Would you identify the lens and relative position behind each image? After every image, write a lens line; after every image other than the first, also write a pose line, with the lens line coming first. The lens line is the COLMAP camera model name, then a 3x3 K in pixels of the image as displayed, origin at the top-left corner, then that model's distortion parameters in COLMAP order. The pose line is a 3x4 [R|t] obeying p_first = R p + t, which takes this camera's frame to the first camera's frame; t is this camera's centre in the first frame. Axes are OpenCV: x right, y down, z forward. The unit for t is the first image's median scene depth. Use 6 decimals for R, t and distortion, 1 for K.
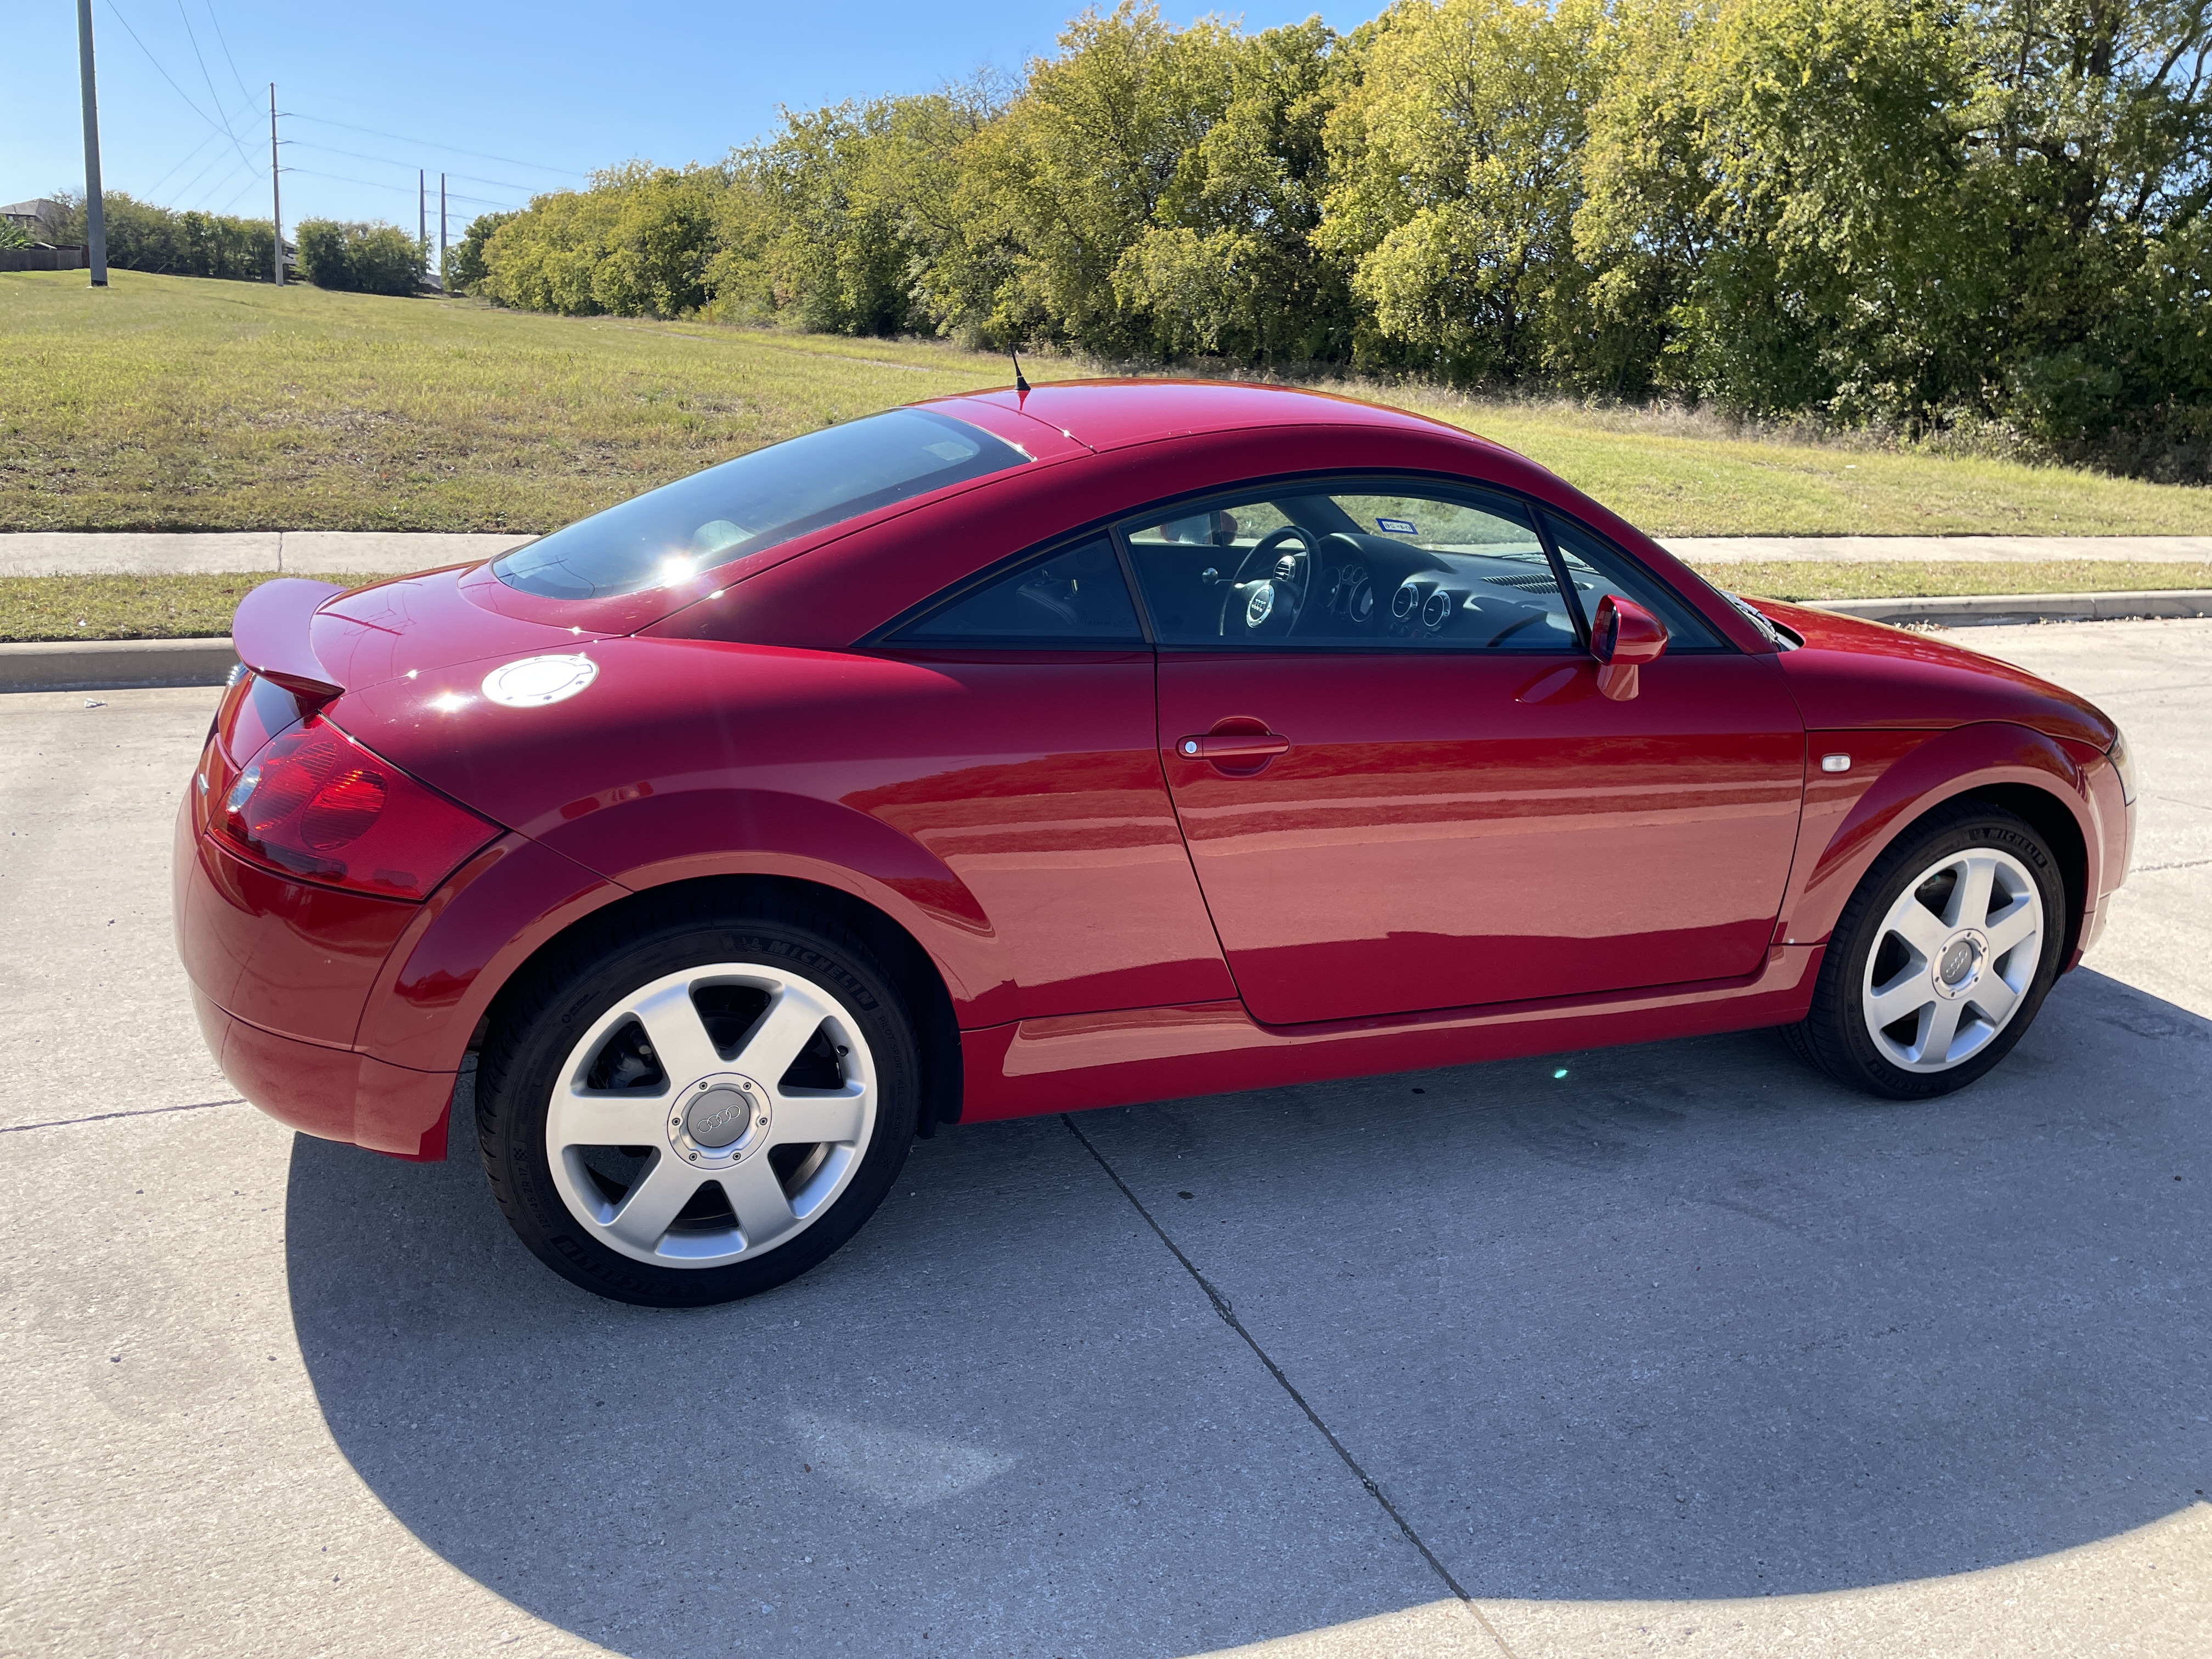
lens RADIAL K [[1640.7, 0, 1095.2], [0, 1640.7, 830.3], [0, 0, 1]] dist [0.096365, -0.119717]
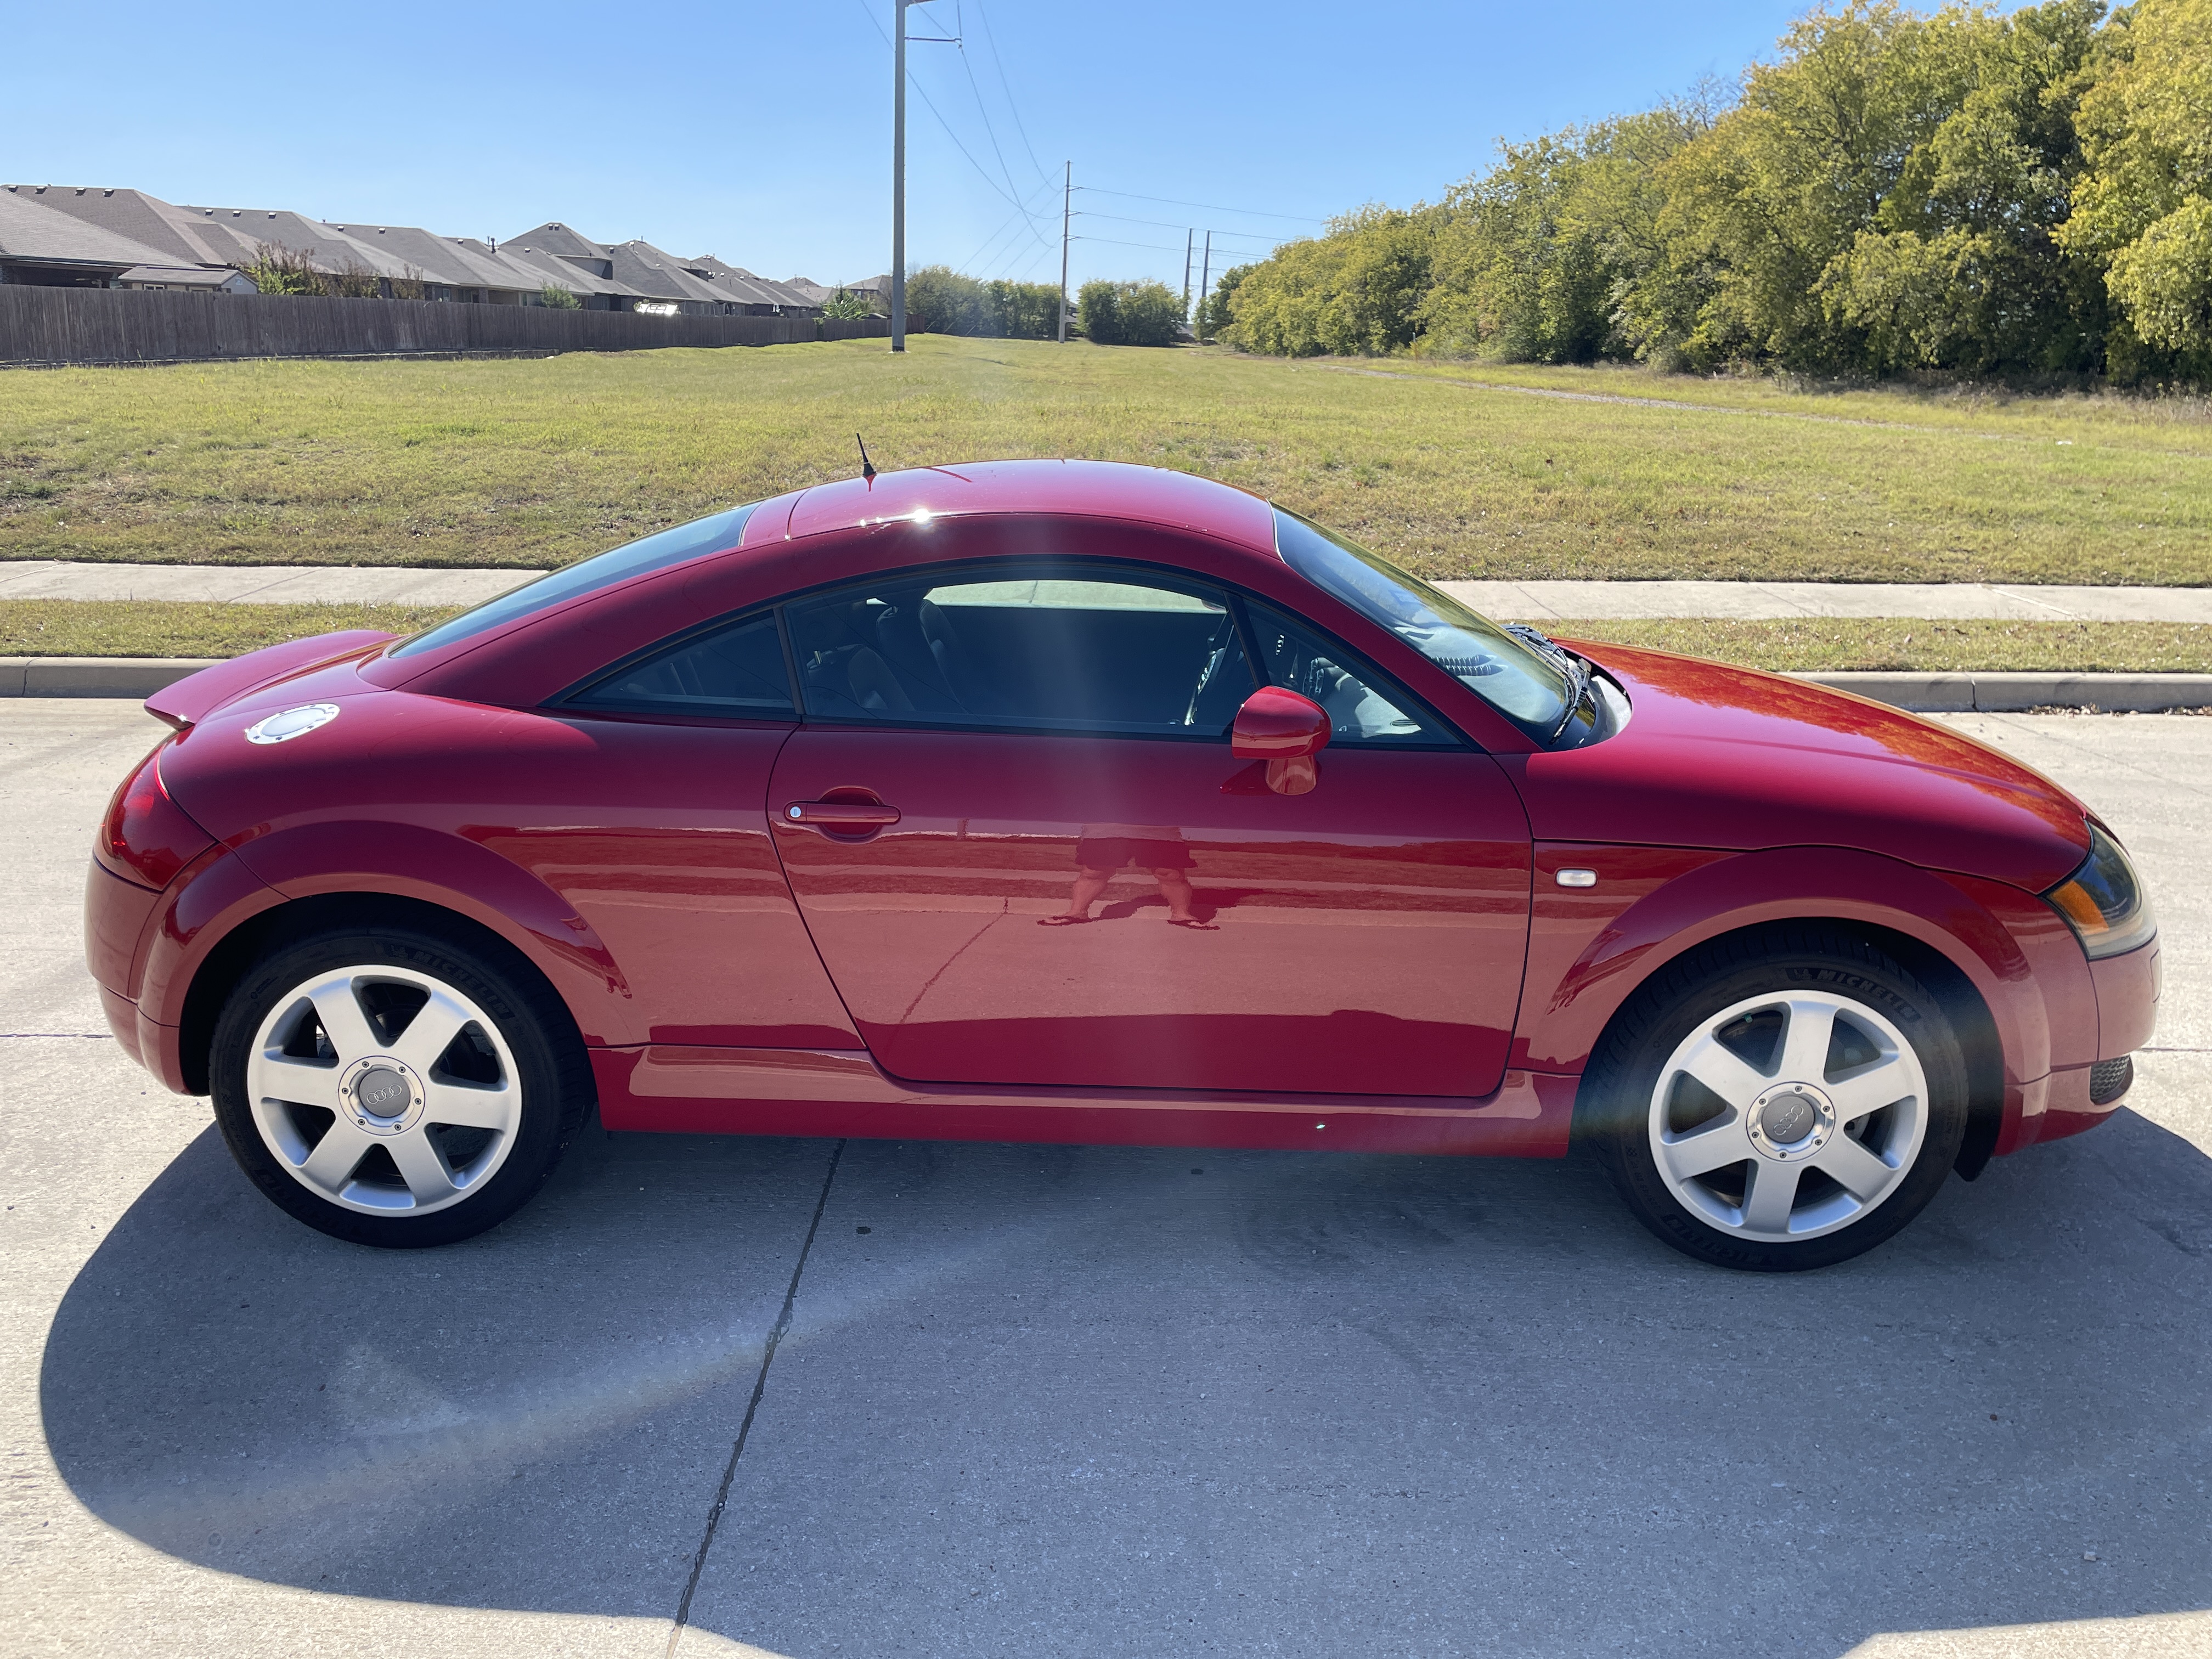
lens RADIAL K [[1640.7, 0, 1108.5], [0, 1640.7, 827.4], [0, 0, 1]] dist [0.096365, -0.119717]
pose [[0.917184, 0.071997, -0.391906, 0.513073], [-0.079416, 0.996838, -0.002728, -0.040834], [0.390470, 0.033626, 0.920001, 0.060806]]
